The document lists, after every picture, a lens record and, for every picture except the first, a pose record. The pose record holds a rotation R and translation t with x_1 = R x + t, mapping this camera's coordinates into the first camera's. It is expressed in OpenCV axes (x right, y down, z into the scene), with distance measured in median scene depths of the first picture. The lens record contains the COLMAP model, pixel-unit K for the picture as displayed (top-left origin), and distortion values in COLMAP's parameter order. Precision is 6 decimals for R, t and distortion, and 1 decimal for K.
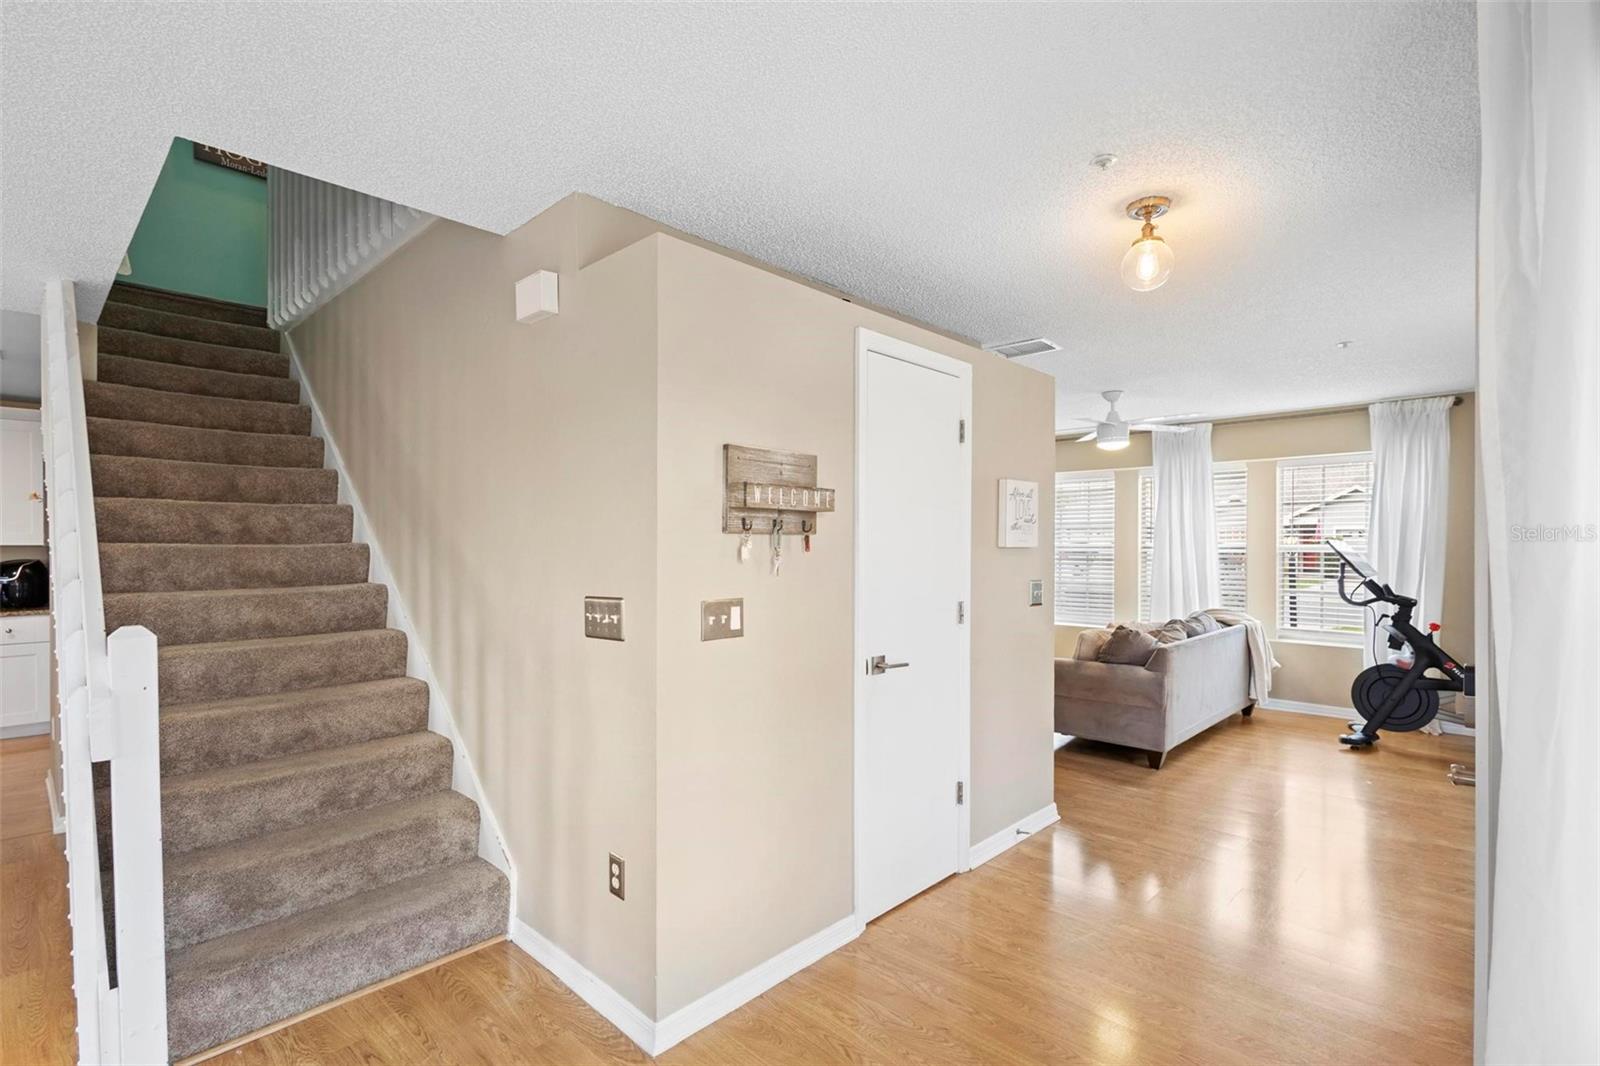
lens RADIAL K [[746.6, 0, 800.4], [0, 746.6, 547.2], [0, 0, 1]] dist [0.032274, -0.022165]
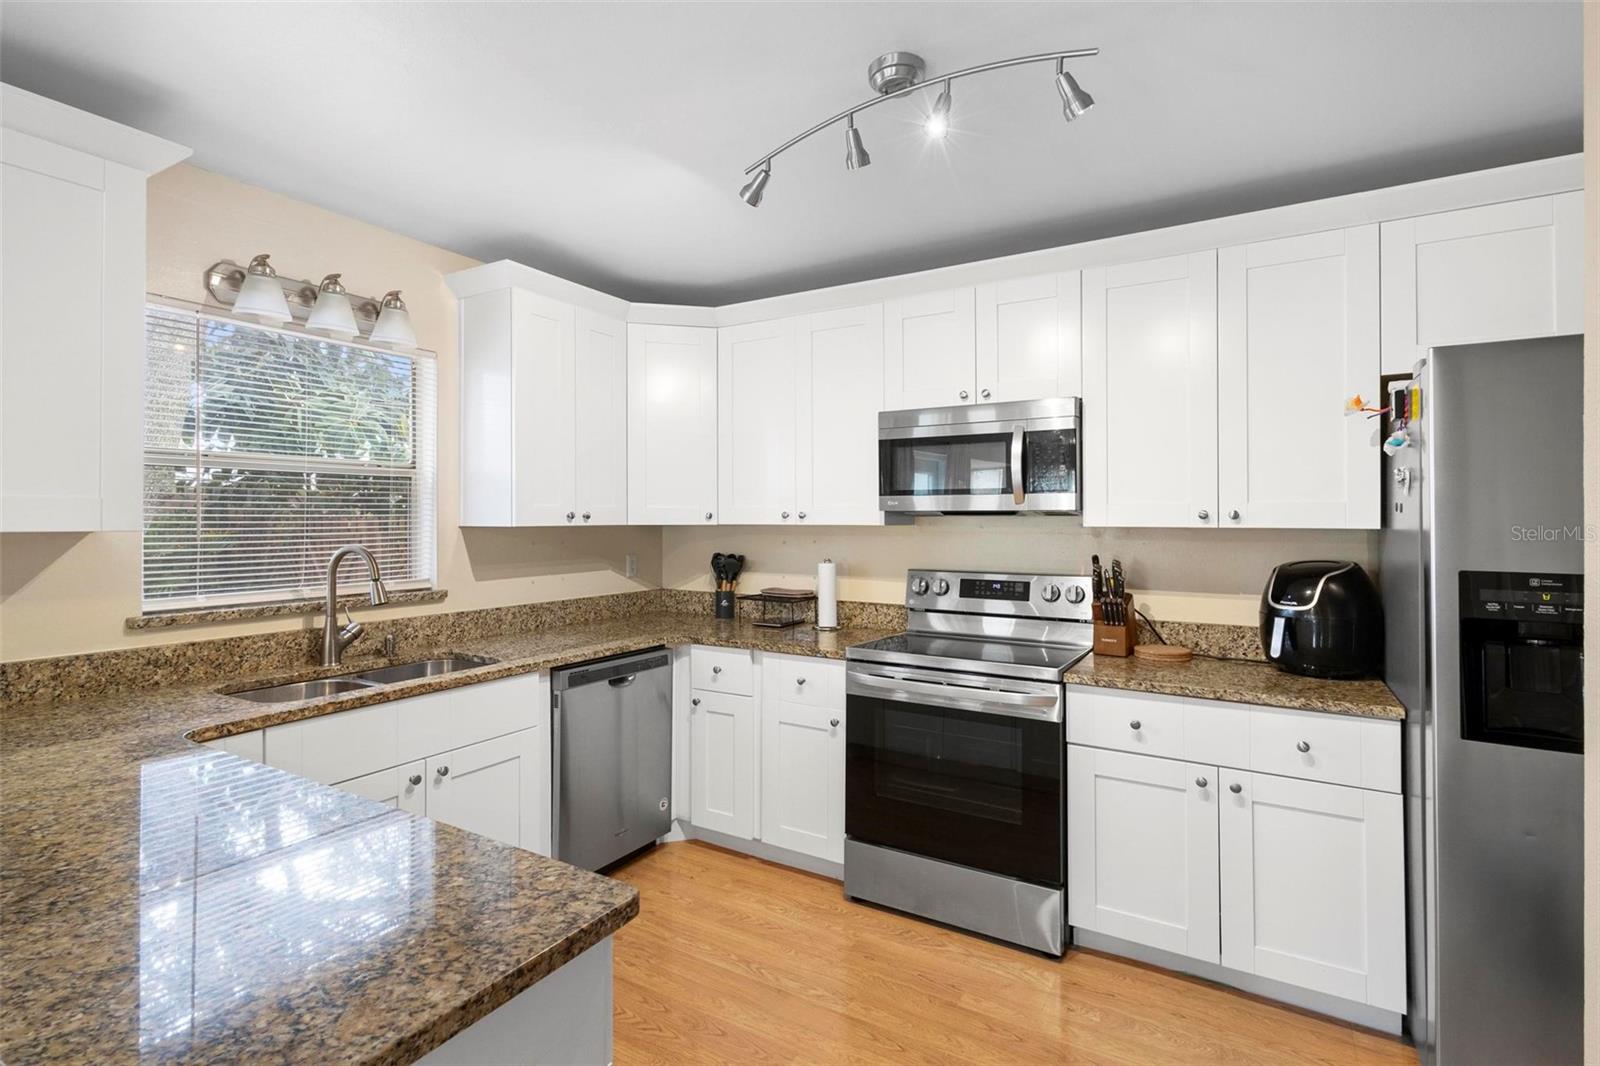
lens RADIAL K [[756.8, 0, 797.6], [0, 756.8, 506.3], [0, 0, 1]] dist [0.010742, 0.000339]
pose [[0.216857, -0.011130, -0.976140, -0.764835], [-0.006117, 0.999900, -0.012760, -0.008186], [0.976184, 0.008738, 0.216768, 0.696260]]
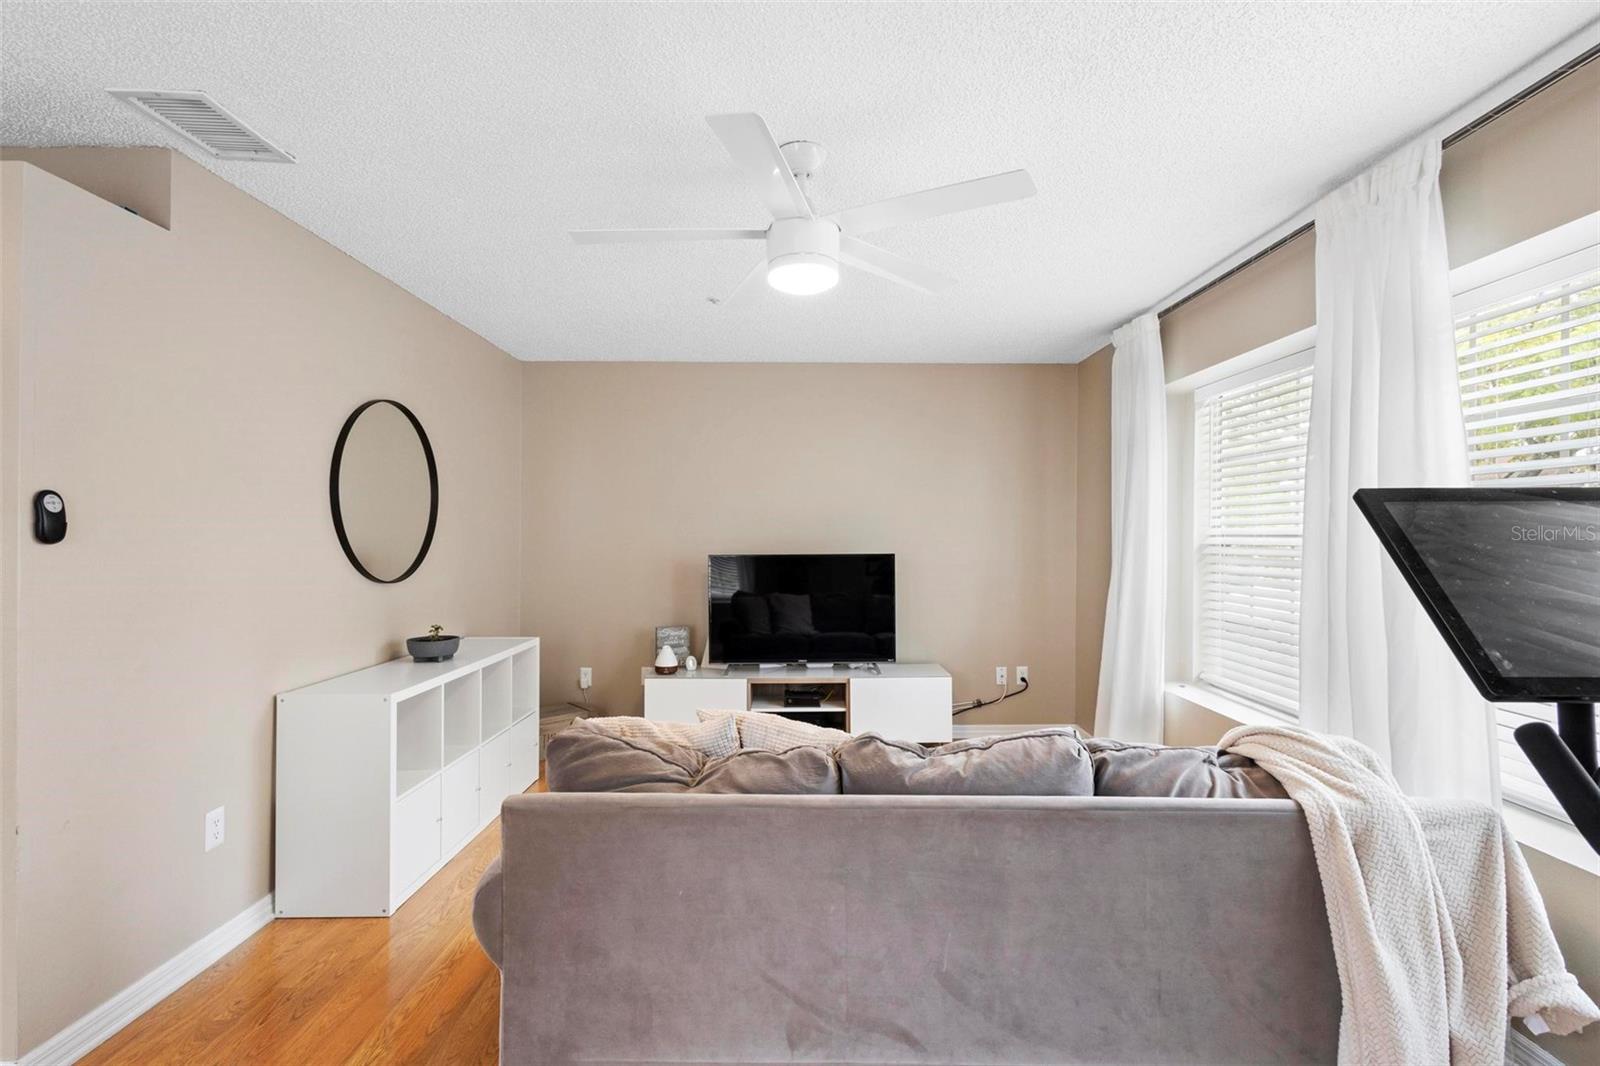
lens RADIAL K [[746.6, 0, 800.0], [0, 746.6, 533.0], [0, 0, 1]] dist [0.005875, -0.000506]
pose [[0.694415, 0.001418, -0.719574, 0.763744], [-0.010182, 0.999917, -0.007856, 0.005906], [0.719503, 0.012781, 0.694372, 0.774234]]
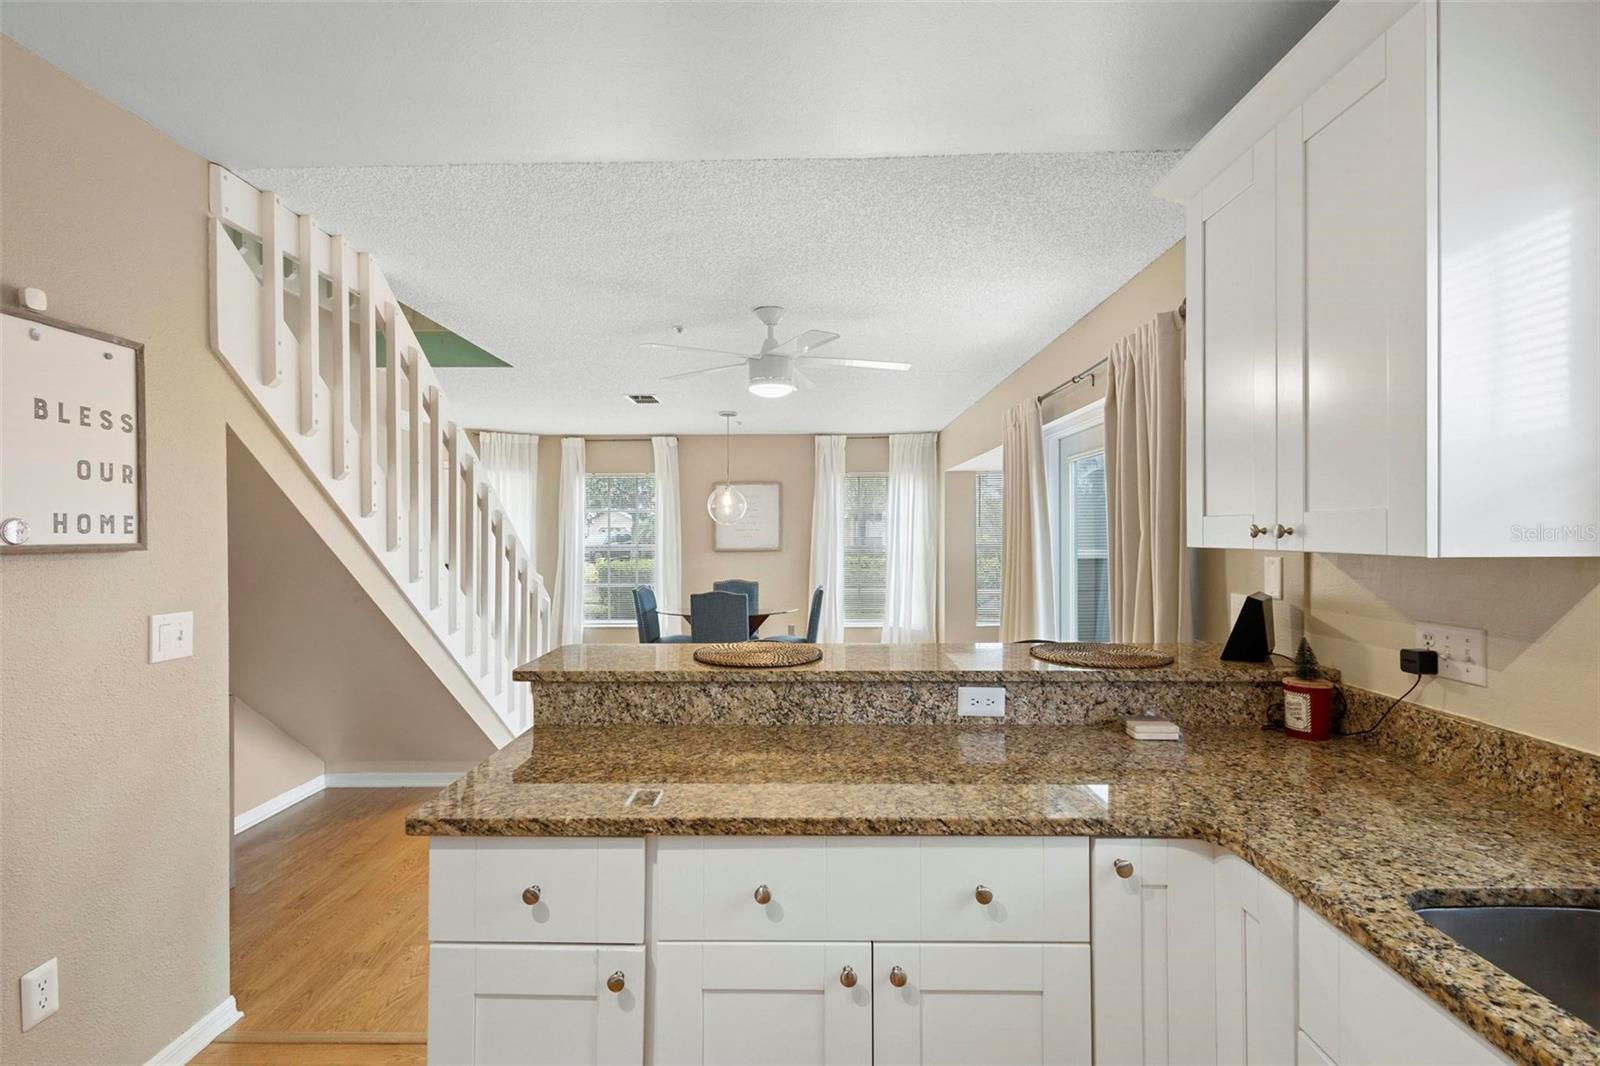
lens RADIAL K [[736.8, 0, 797.0], [0, 736.8, 529.3], [0, 0, 1]] dist [0.007980, -0.000249]
pose [[-0.678141, 0.008465, 0.734883, -1.262713], [0.005876, 0.999964, -0.006096, -0.007279], [-0.734909, 0.000185, -0.678166, 0.774977]]
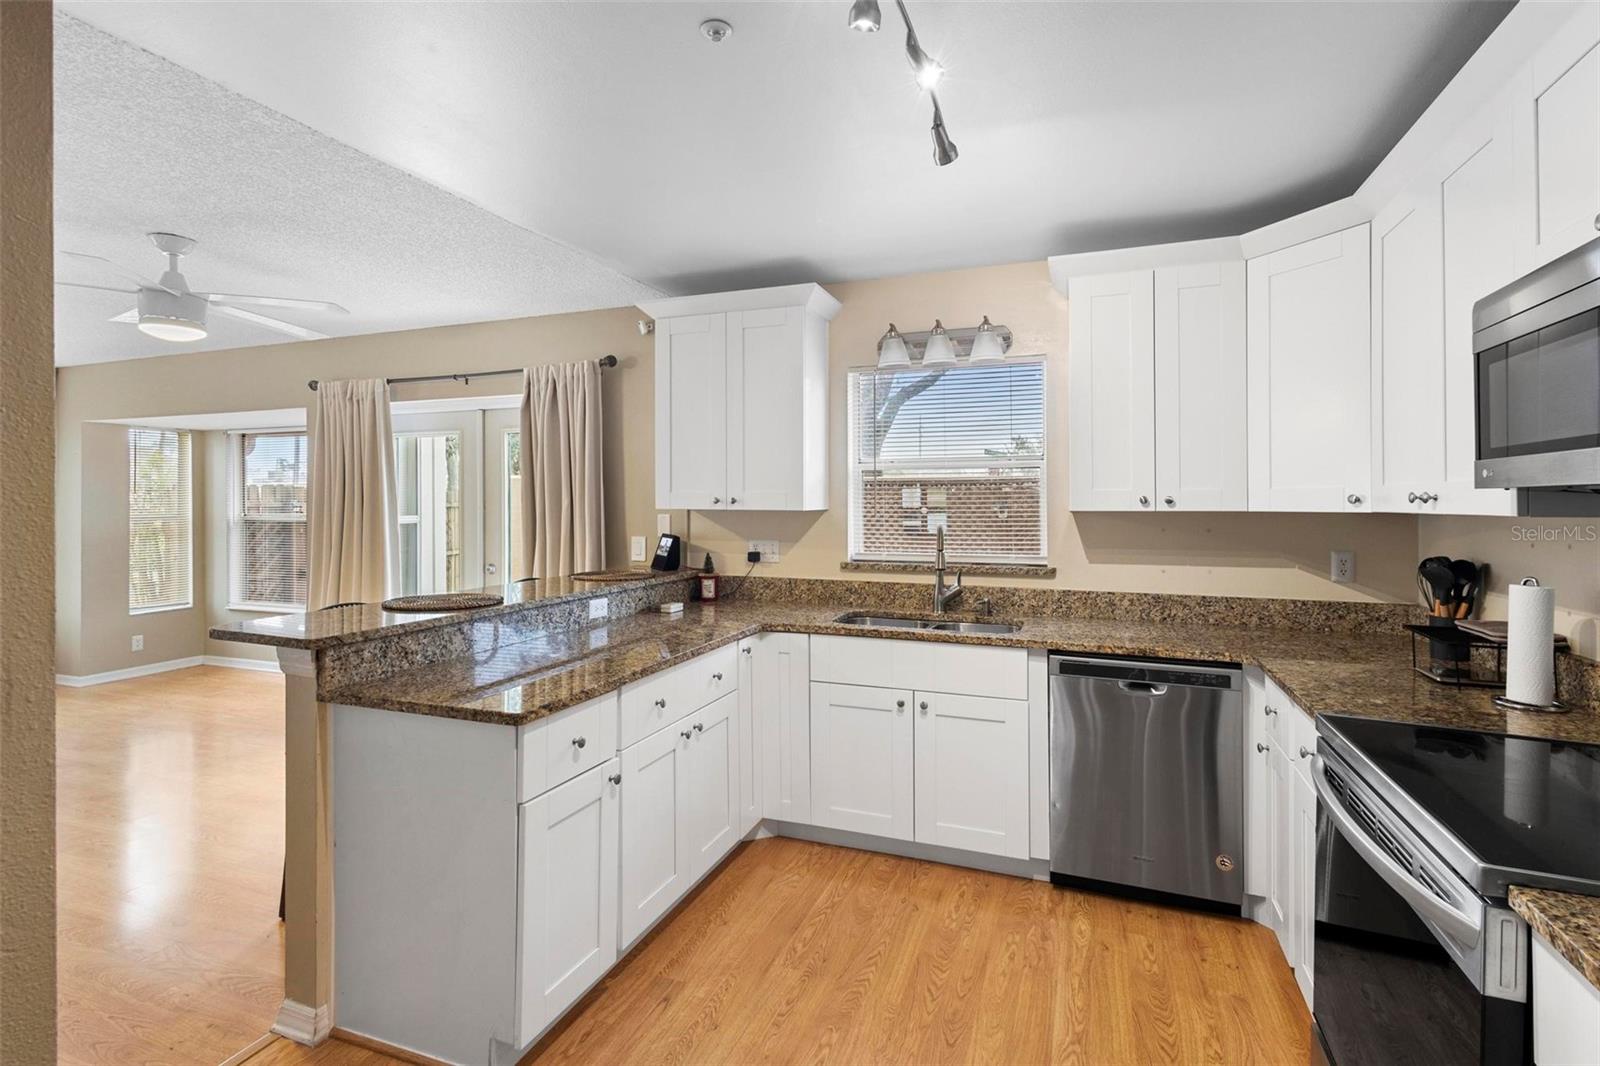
lens RADIAL K [[756.1, 0, 809.2], [0, 756.1, 498.2], [0, 0, 1]] dist [0.007568, -0.000333]
pose [[-0.920721, 0.001454, -0.390219, -0.960991], [0.001943, 0.999998, -0.000860, -0.008703], [0.390216, -0.001550, -0.920722, 1.084055]]
